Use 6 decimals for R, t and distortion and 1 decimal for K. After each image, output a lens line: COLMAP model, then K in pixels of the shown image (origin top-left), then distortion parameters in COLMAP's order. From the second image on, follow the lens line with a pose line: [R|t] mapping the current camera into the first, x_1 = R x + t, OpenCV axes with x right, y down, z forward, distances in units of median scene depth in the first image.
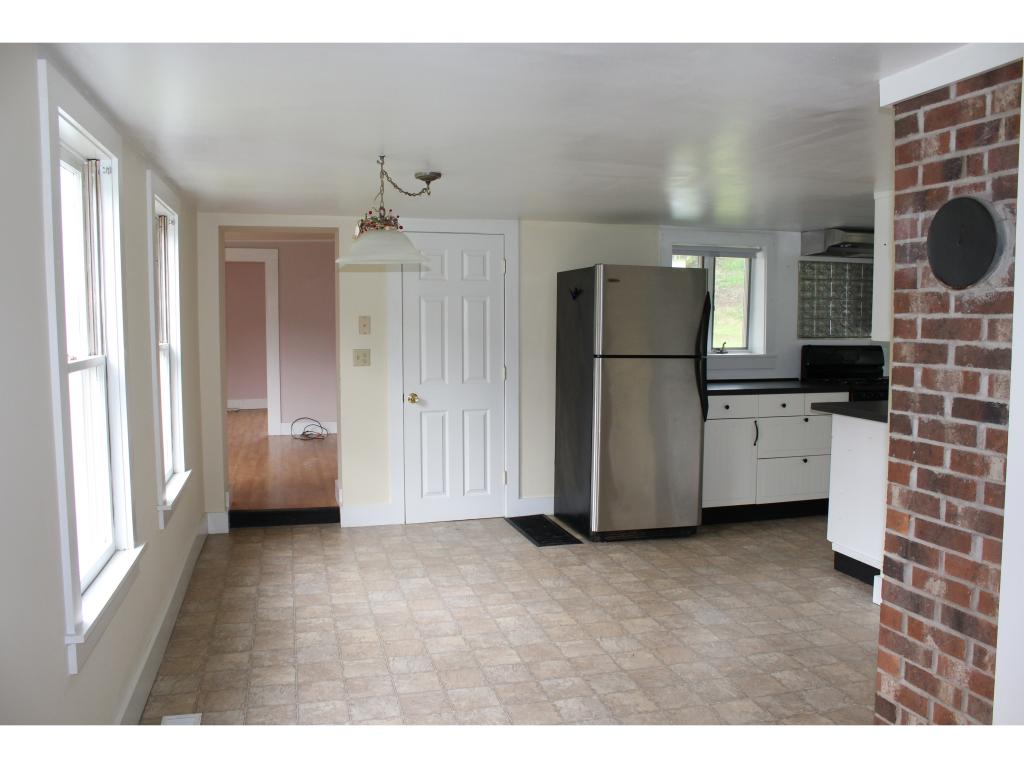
lens RADIAL K [[809.8, 0, 512.0], [0, 809.8, 384.0], [0, 0, 1]] dist [-0.098499, 0.001398]
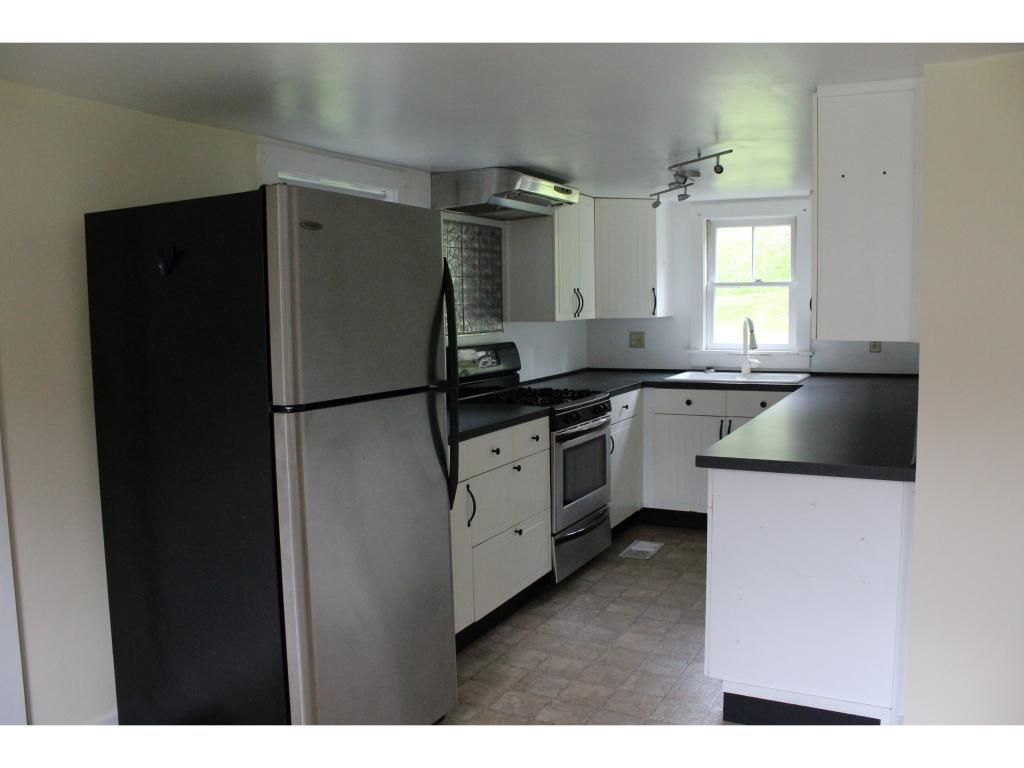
lens RADIAL K [[845.4, 0, 512.0], [0, 845.4, 384.0], [0, 0, 1]] dist [-0.146292, 0.001133]
pose [[0.683199, -0.082851, 0.725517, -0.114289], [0.076279, 0.996204, 0.041932, -0.051997], [-0.726238, 0.026694, 0.686925, 0.581966]]
